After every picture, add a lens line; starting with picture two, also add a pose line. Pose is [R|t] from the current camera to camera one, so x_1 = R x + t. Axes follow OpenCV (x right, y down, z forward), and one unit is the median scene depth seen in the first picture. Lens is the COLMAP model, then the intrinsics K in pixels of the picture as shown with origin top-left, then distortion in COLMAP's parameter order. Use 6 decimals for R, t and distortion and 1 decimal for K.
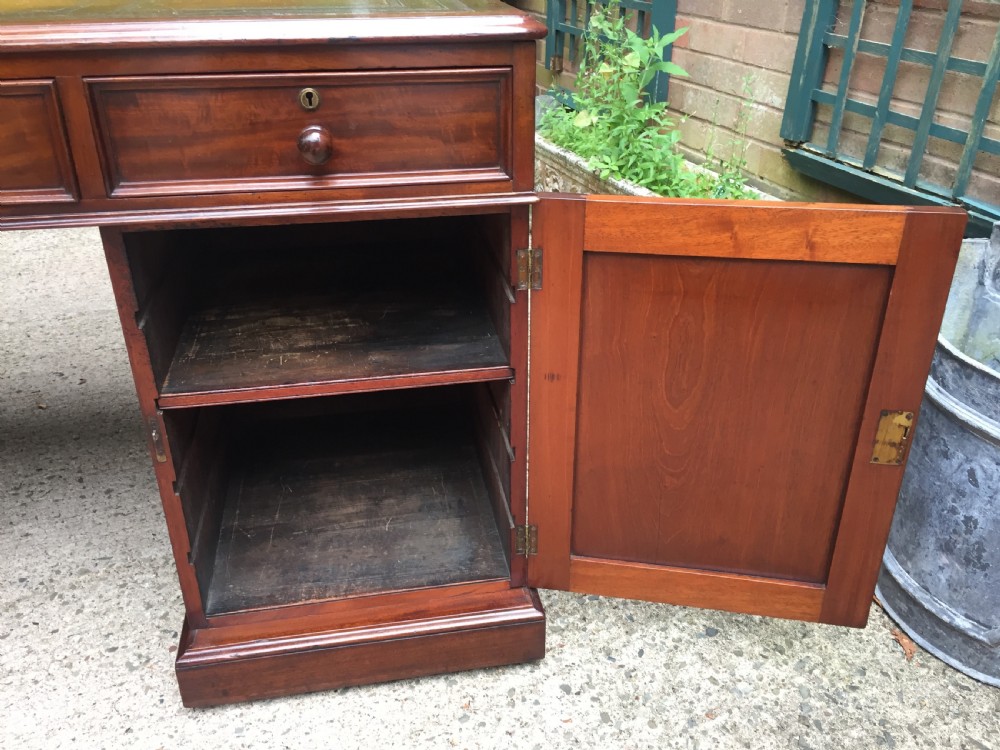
lens RADIAL K [[856.9, 0, 505.7], [0, 856.9, 370.0], [0, 0, 1]] dist [0.057294, -0.103727]
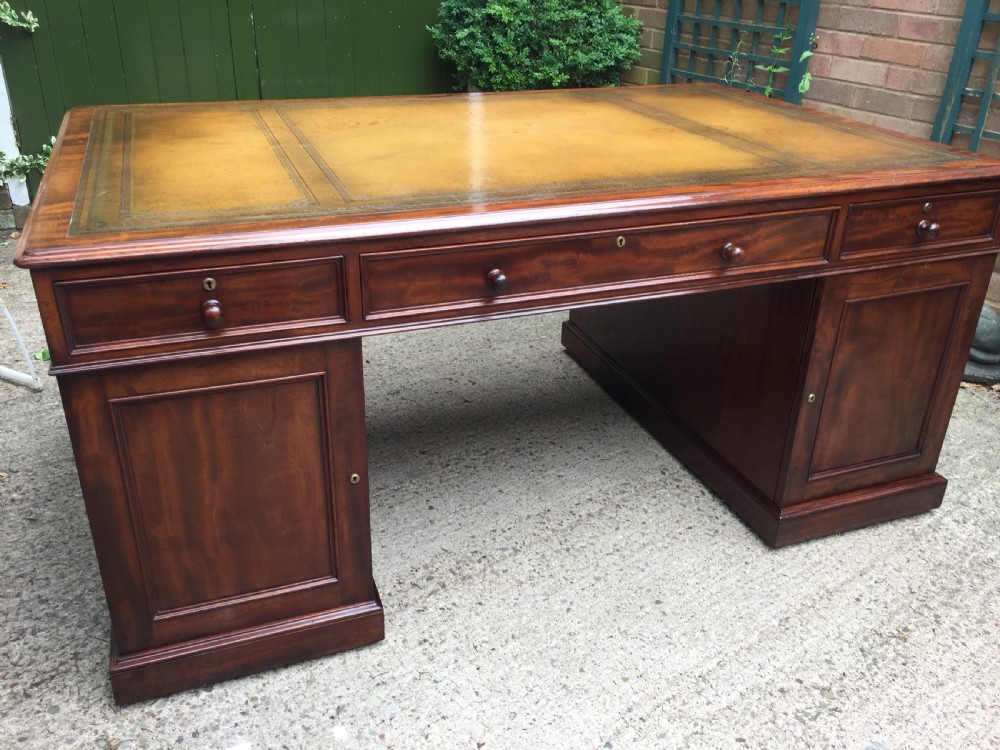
lens RADIAL K [[856.0, 0, 500.6], [0, 856.0, 371.7], [0, 0, 1]] dist [0.080588, -0.122834]
pose [[0.984961, -0.069188, 0.158321, -1.075522], [0.070474, 0.997510, -0.002515, 0.003847], [-0.157753, 0.013635, 0.987384, -0.586263]]
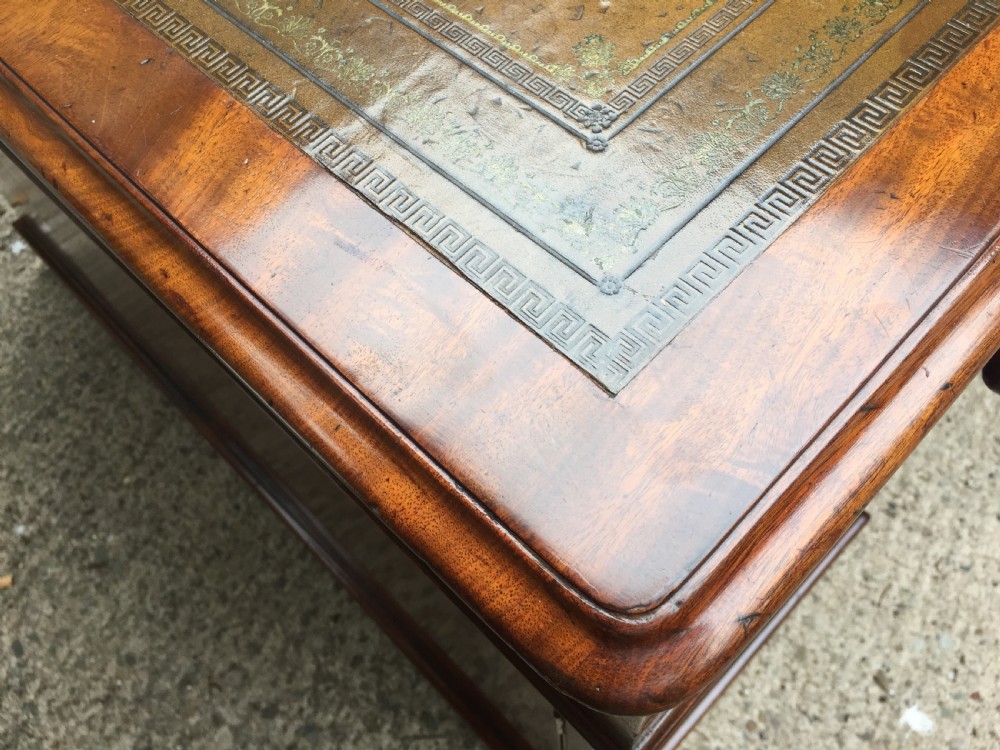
lens RADIAL K [[855.7, 0, 499.7], [0, 855.7, 374.4], [0, 0, 1]] dist [0.077576, -0.120263]
pose [[0.820800, -0.527255, 0.219748, -1.463337], [0.333342, 0.754533, 0.565299, -0.316327], [-0.463864, -0.390747, 0.795077, 0.352471]]
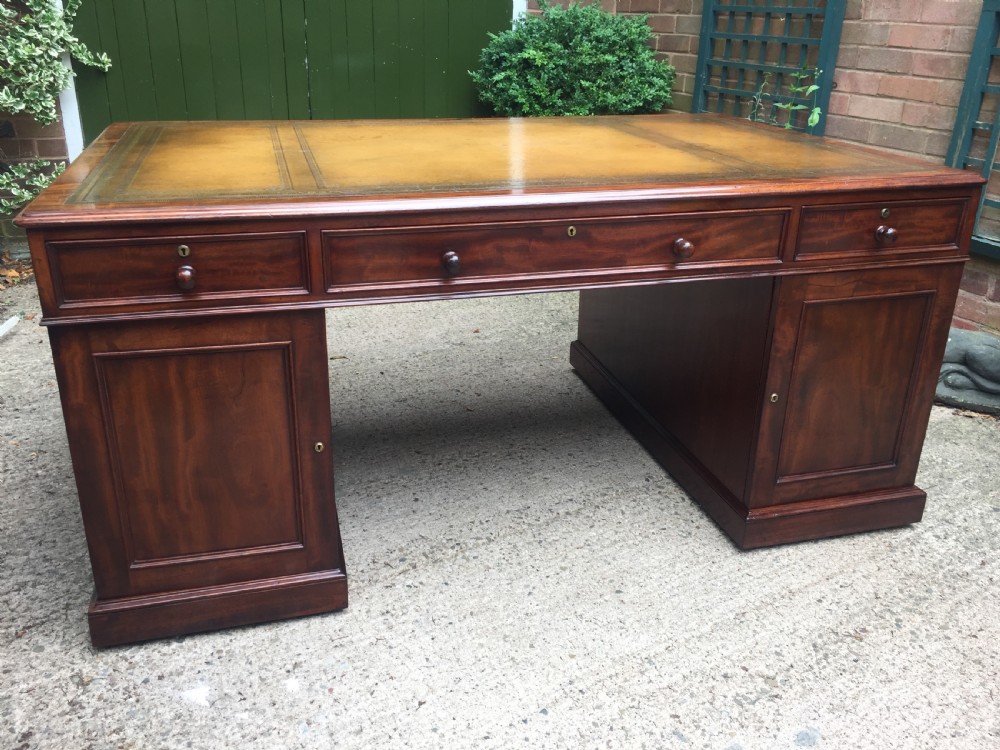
lens RADIAL K [[855.7, 0, 499.7], [0, 855.7, 374.4], [0, 0, 1]] dist [0.077576, -0.120263]
pose [[0.996558, -0.026975, 0.078393, -0.918019], [0.032573, 0.996942, -0.071033, 0.134133], [-0.076237, 0.073342, 0.994389, -0.683208]]
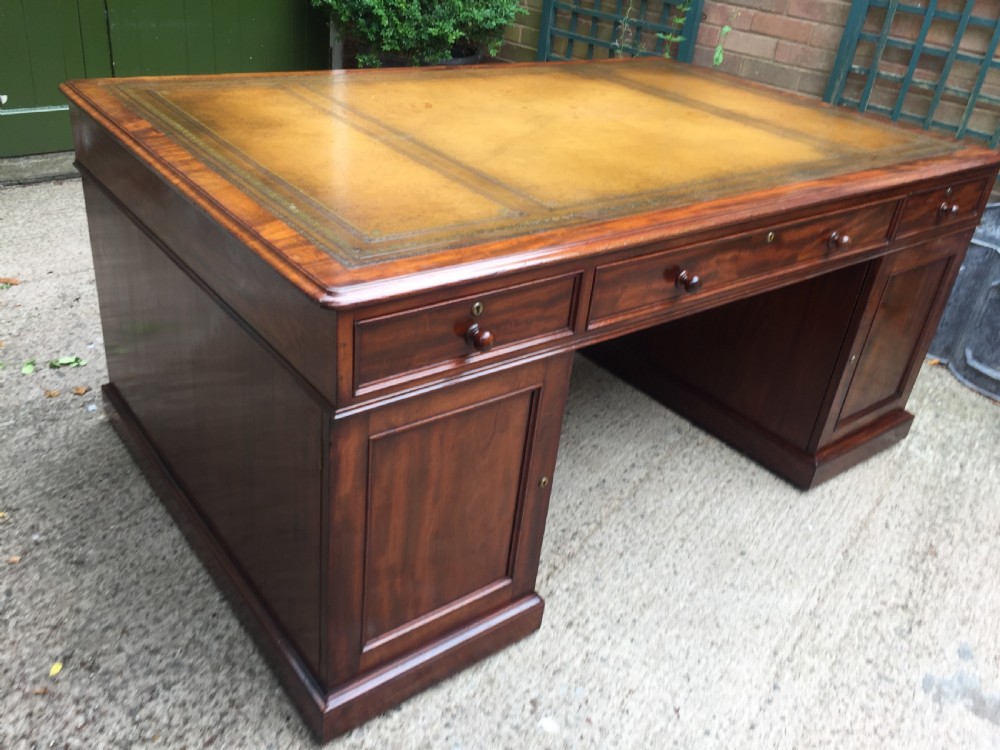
lens RADIAL K [[867.9, 0, 503.2], [0, 867.9, 365.8], [0, 0, 1]] dist [0.079977, -0.125580]
pose [[0.882564, -0.156643, 0.443333, -1.692684], [0.128516, 0.987336, 0.093013, -0.153299], [-0.452288, -0.025115, 0.891518, -0.429962]]
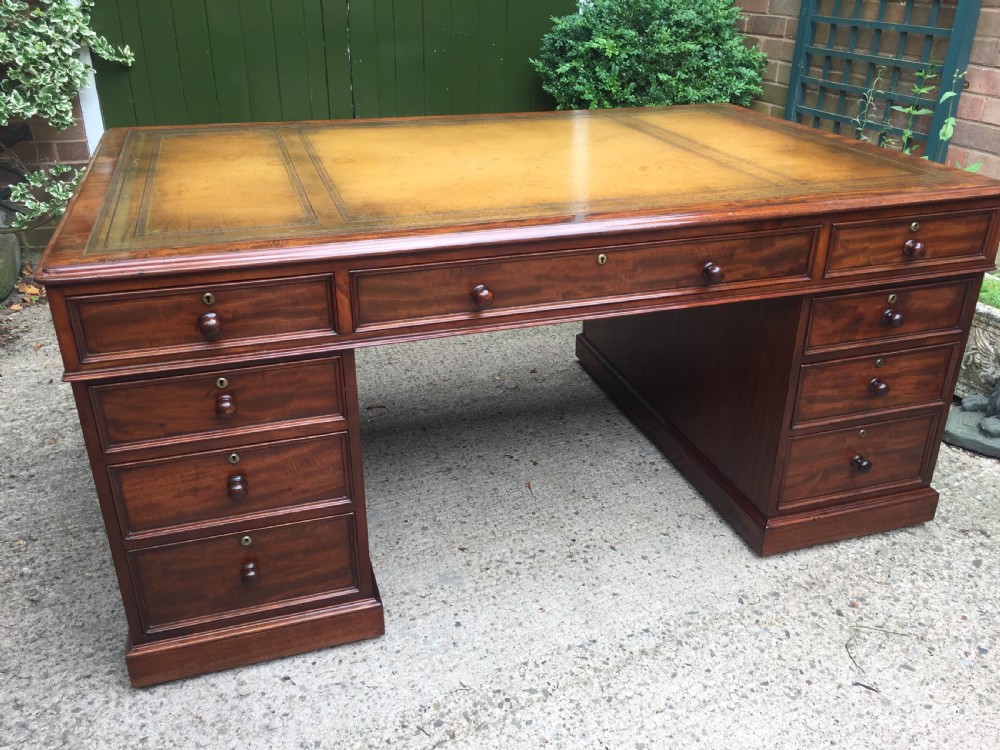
lens RADIAL K [[859.8, 0, 500.3], [0, 859.8, 370.0], [0, 0, 1]] dist [0.082818, -0.117677]
pose [[0.999803, -0.014876, 0.013148, -0.898418], [0.015269, 0.999422, -0.030363, -0.133377], [-0.012689, 0.030558, 0.999452, -0.375114]]
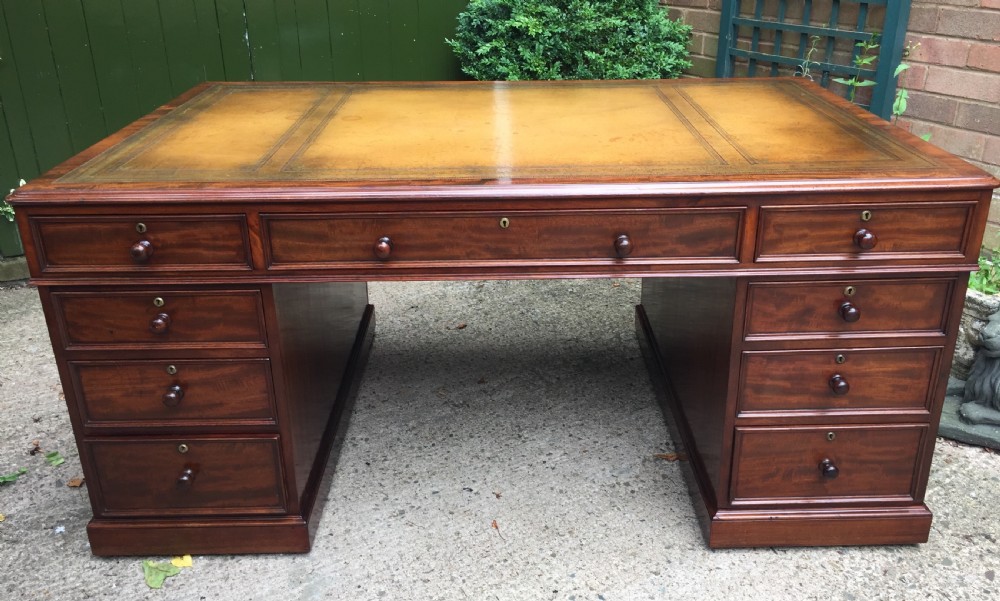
lens RADIAL K [[863.1, 0, 504.3], [0, 863.1, 314.7], [0, 0, 1]] dist [0.078696, -0.113673]
pose [[0.989474, -0.083082, 0.118486, -0.962372], [0.089427, 0.994774, -0.049268, -0.258057], [-0.113773, 0.059345, 0.991733, -0.166925]]
